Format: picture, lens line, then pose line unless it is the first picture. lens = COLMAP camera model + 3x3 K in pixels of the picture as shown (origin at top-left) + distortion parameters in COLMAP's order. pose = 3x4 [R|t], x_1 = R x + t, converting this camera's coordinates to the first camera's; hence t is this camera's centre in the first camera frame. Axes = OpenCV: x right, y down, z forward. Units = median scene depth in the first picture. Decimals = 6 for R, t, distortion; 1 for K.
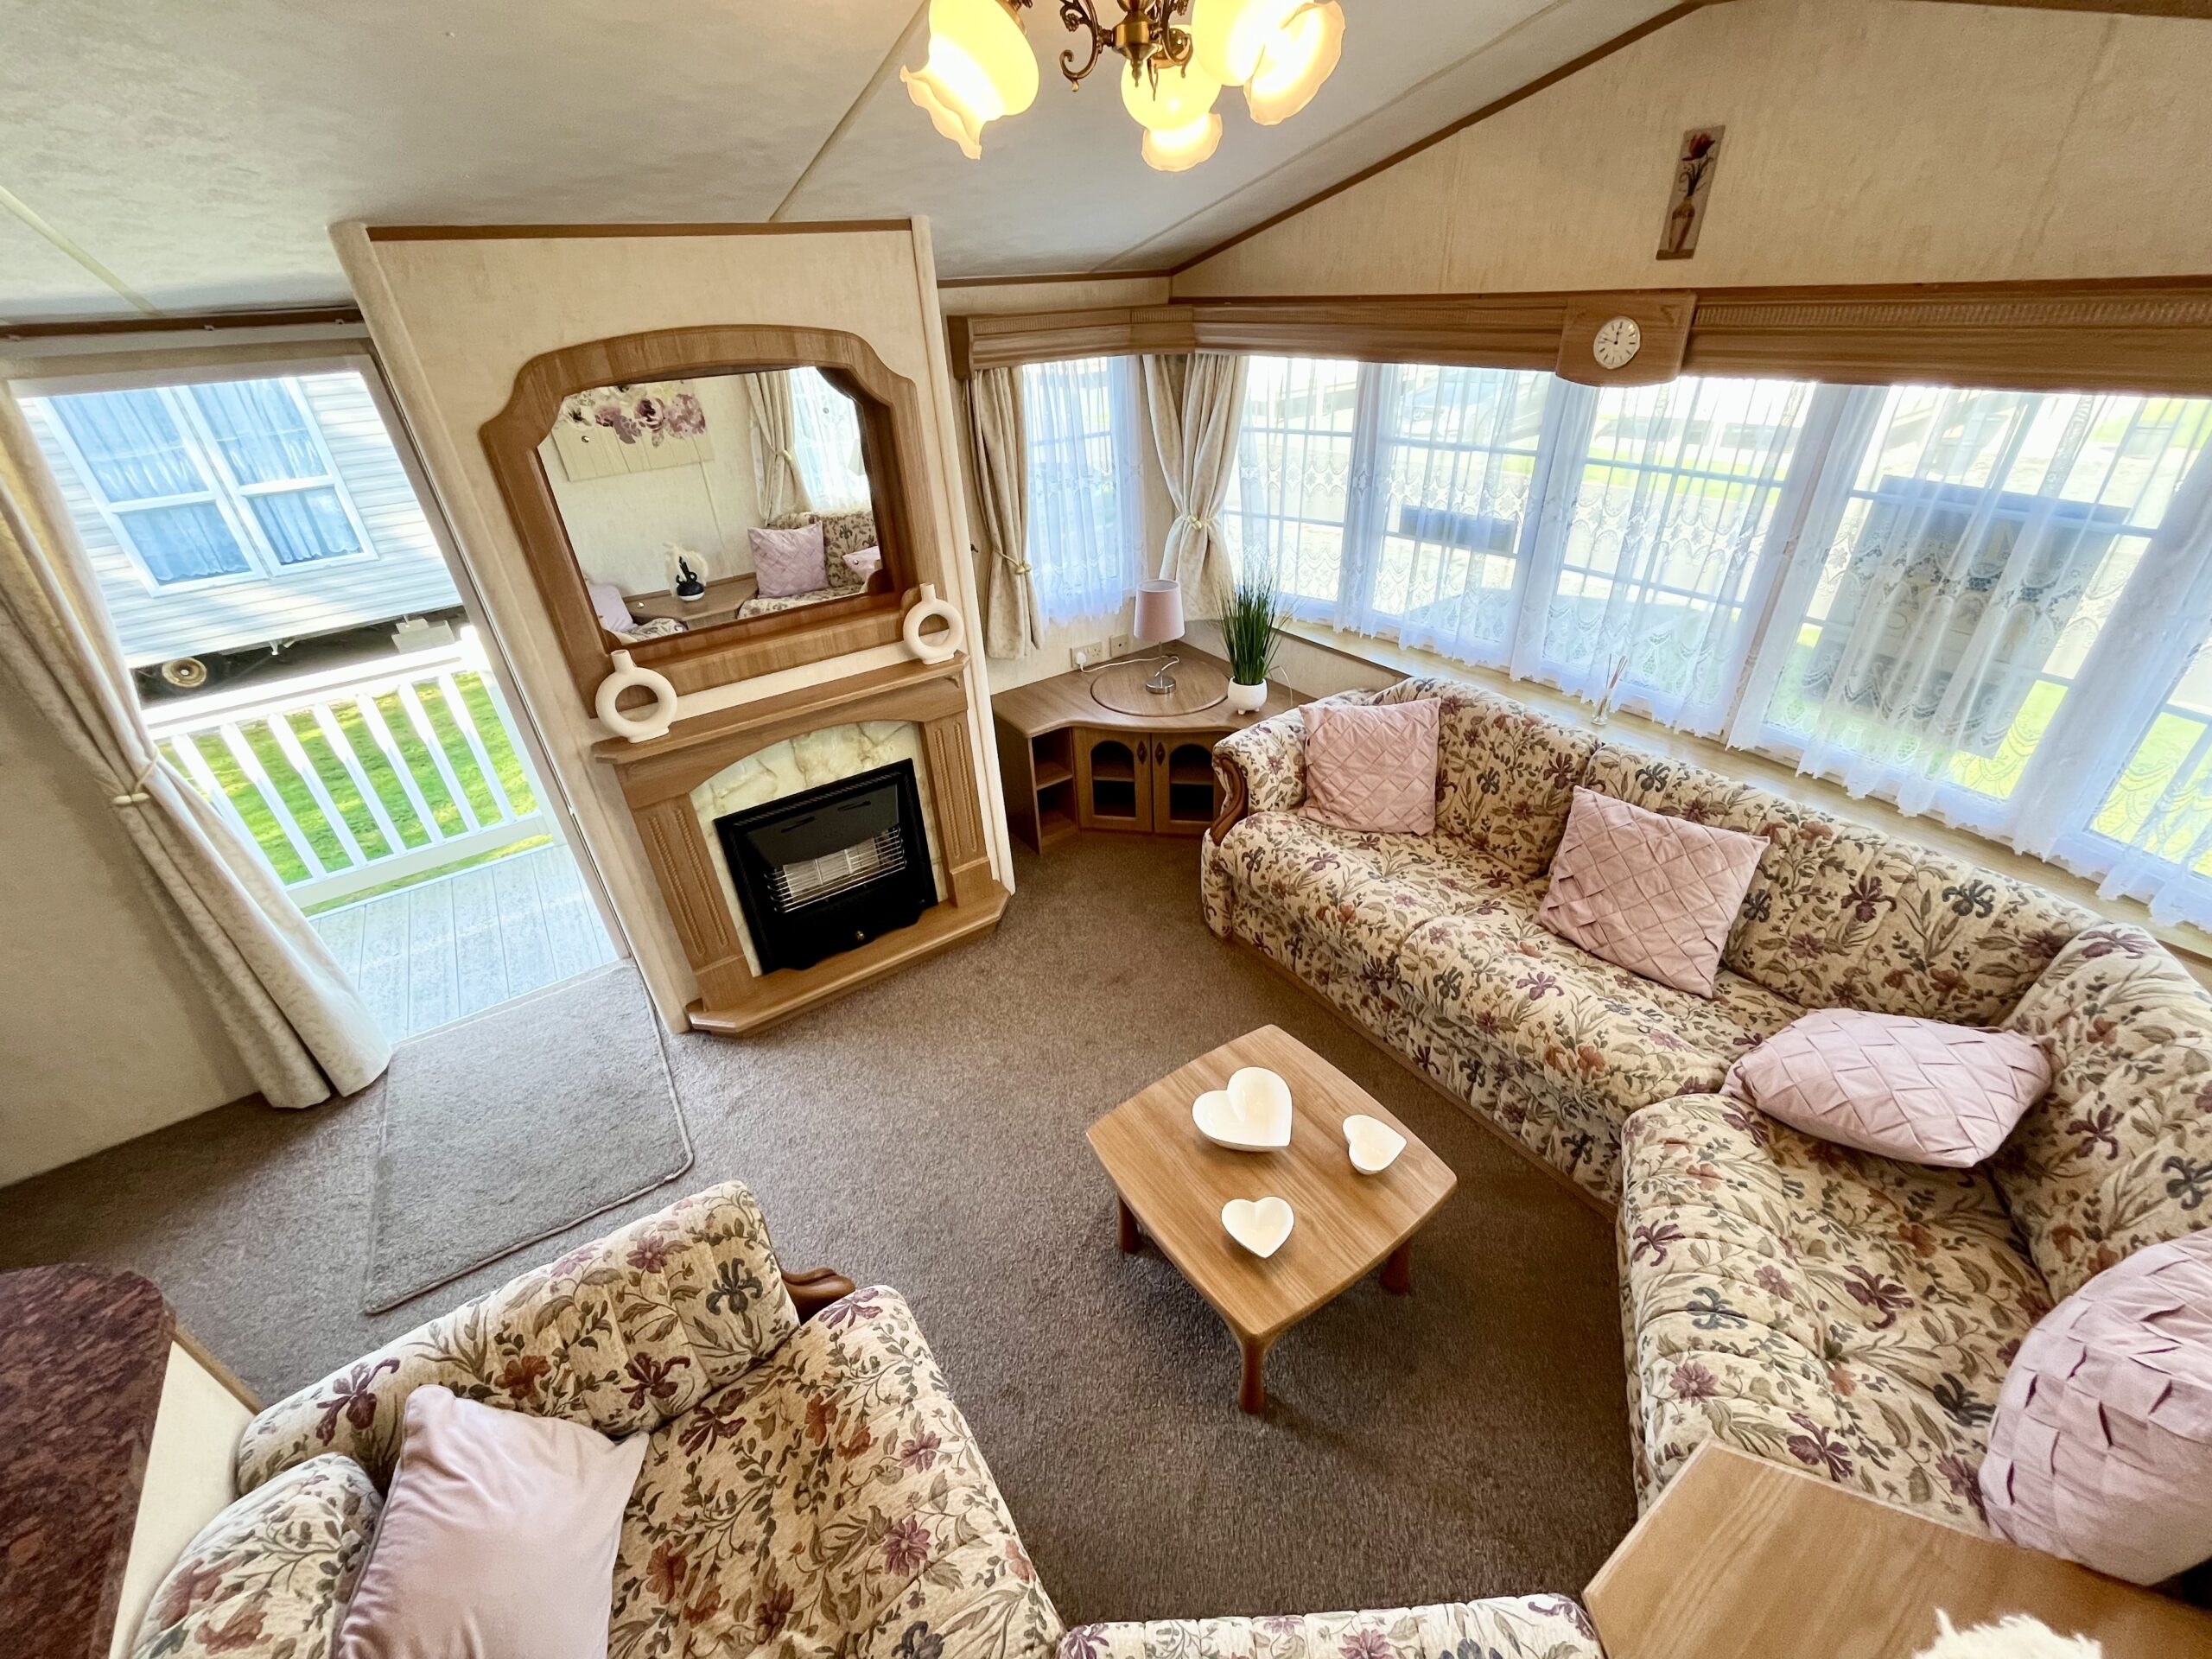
lens RADIAL K [[893.0, 0, 1114.3], [0, 893.0, 828.1], [0, 0, 1]] dist [0.001686, -0.001075]
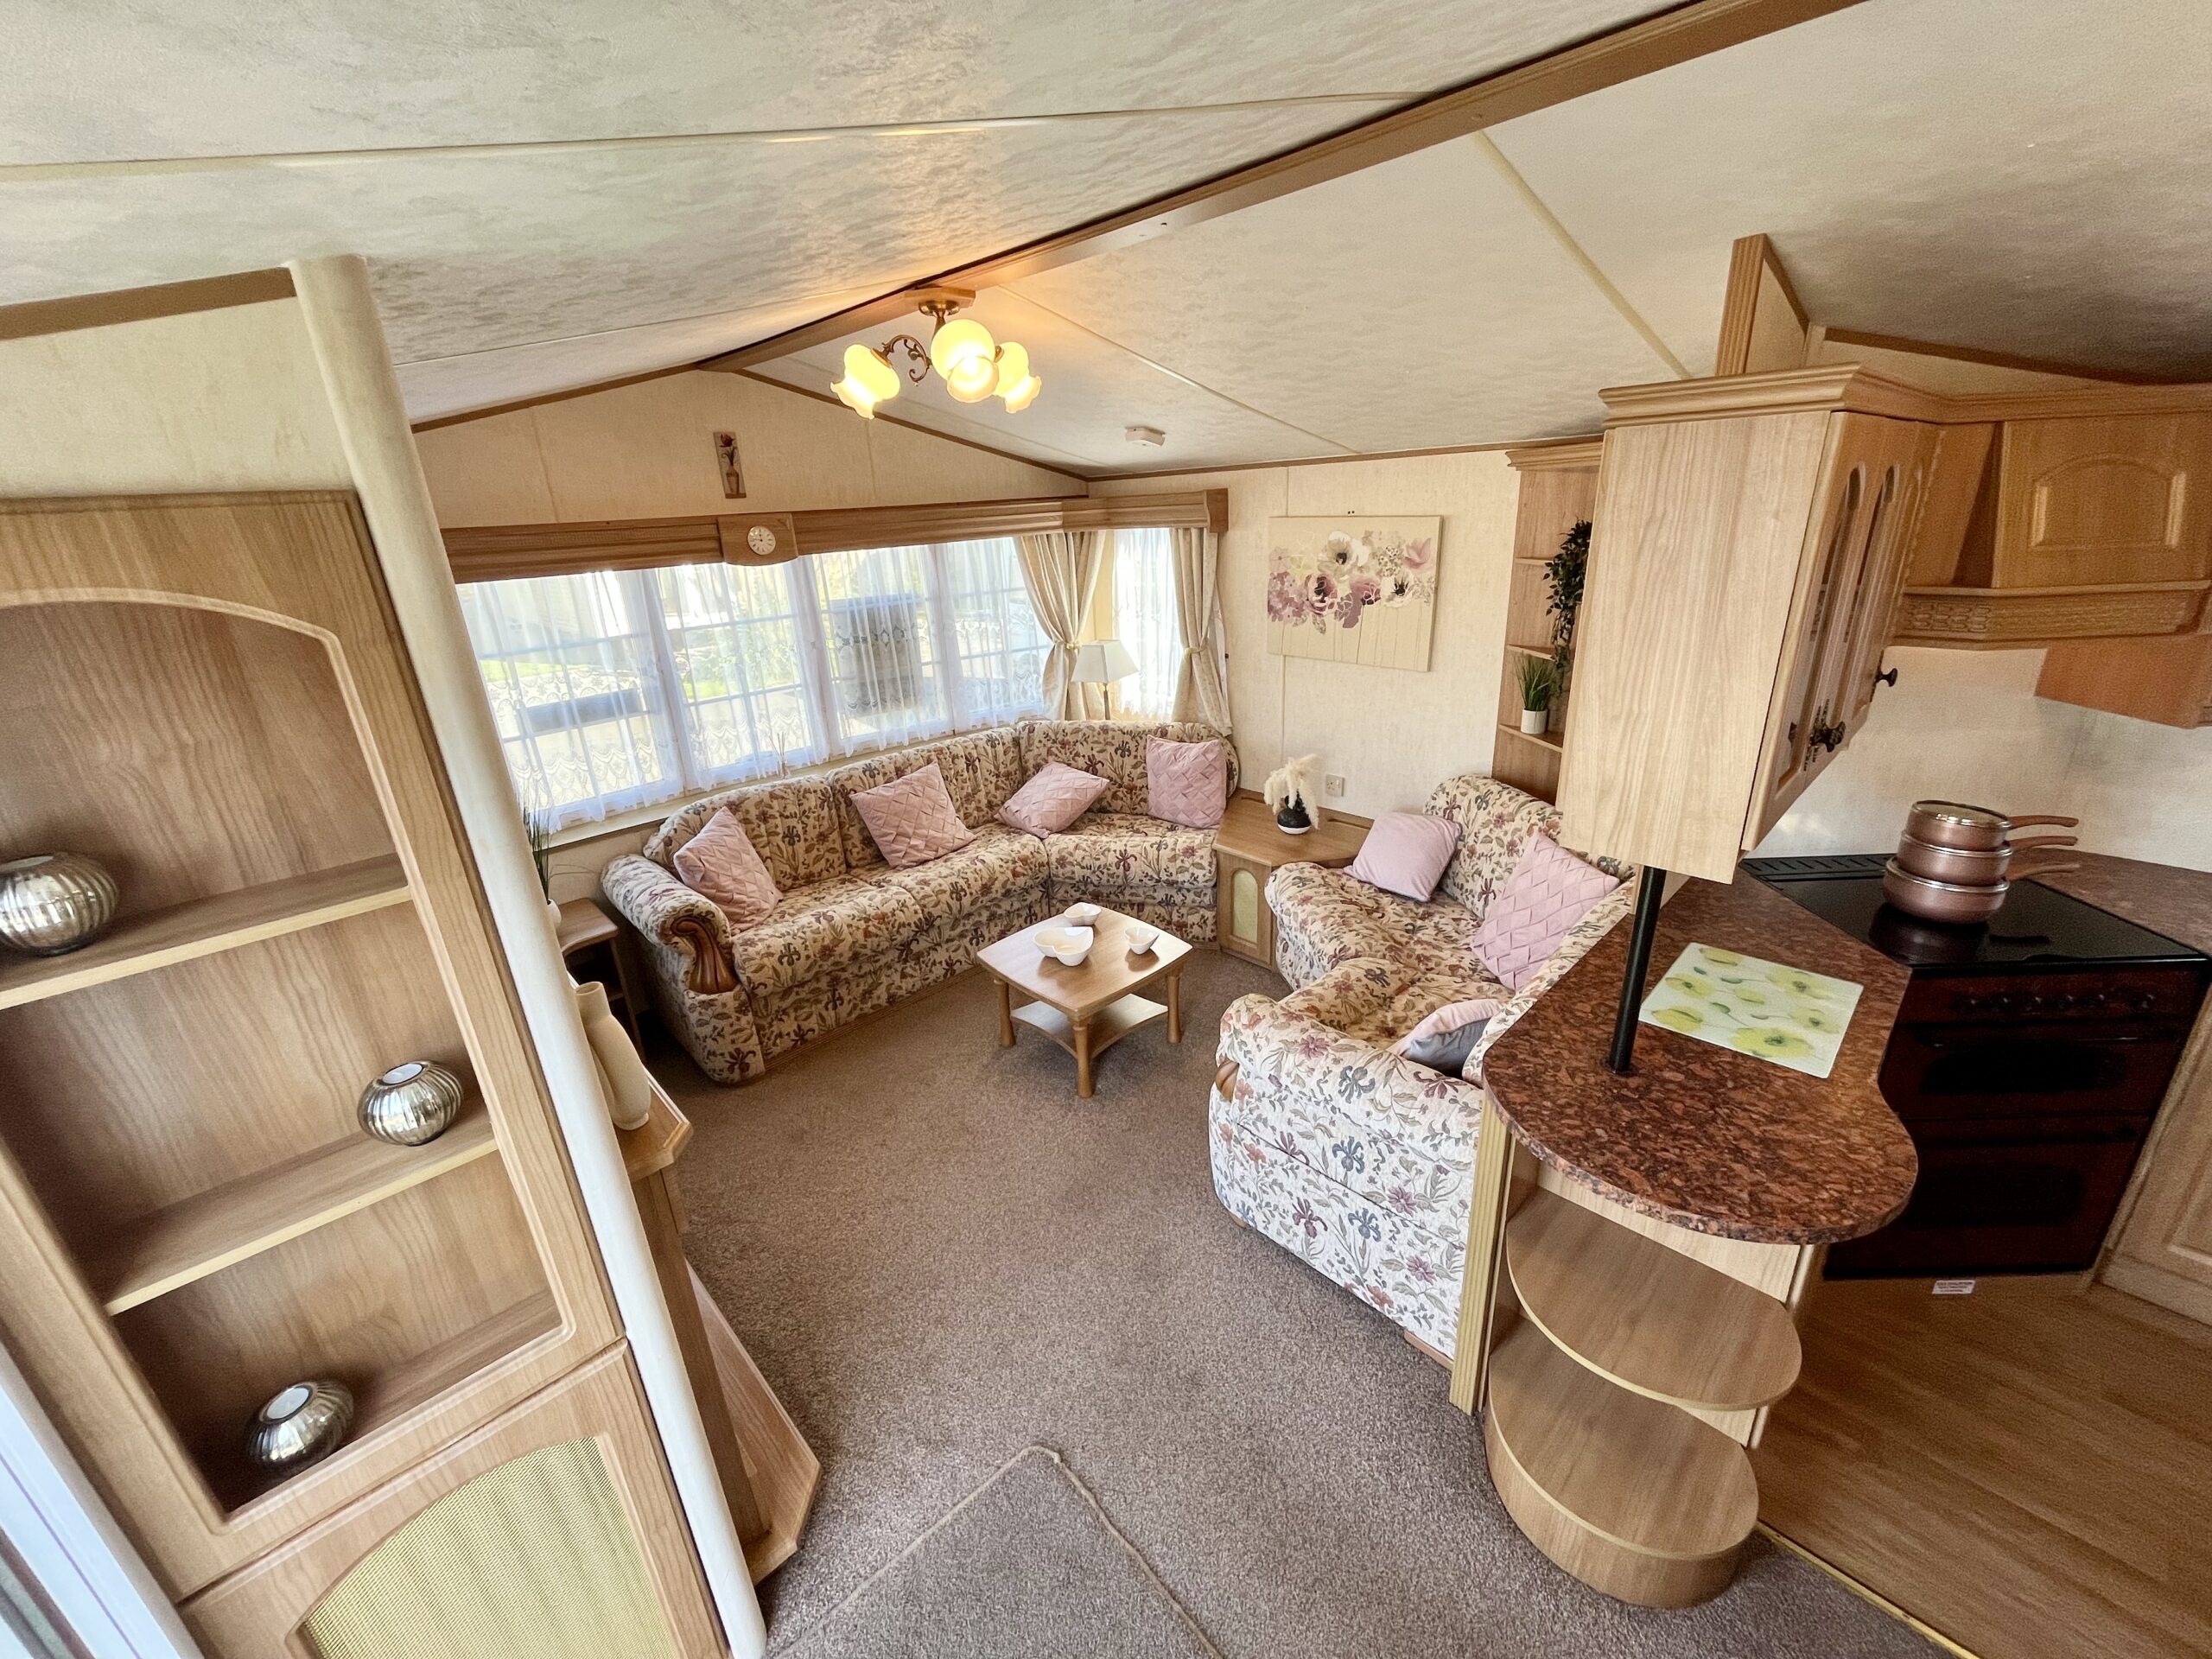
lens RADIAL K [[893.0, 0, 1114.3], [0, 893.0, 828.1], [0, 0, 1]] dist [0.001686, -0.001075]
pose [[-0.150998, -0.292377, 0.944307, -1.223491], [0.566531, 0.757225, 0.325042, -0.291512], [-0.810088, 0.584060, 0.051301, 0.664155]]
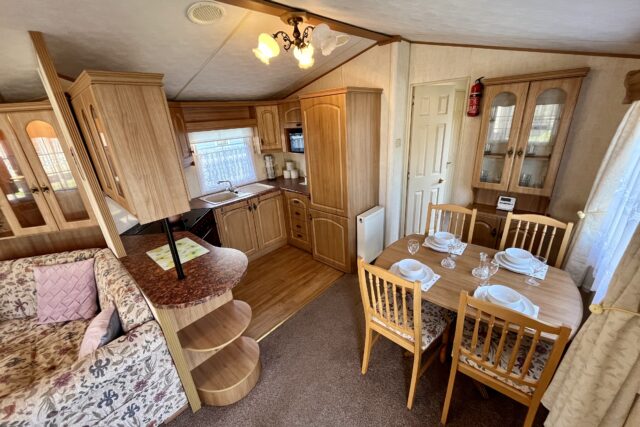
lens RADIAL K [[256.8, 0, 319.3], [0, 256.8, 212.5], [0, 0, 1]] dist [0.000893, -0.000197]
pose [[-0.971508, 0.174931, -0.159911, -0.924140], [-0.018943, 0.615241, 0.788111, -0.364130], [0.236249, 0.768686, -0.594398, 0.871680]]
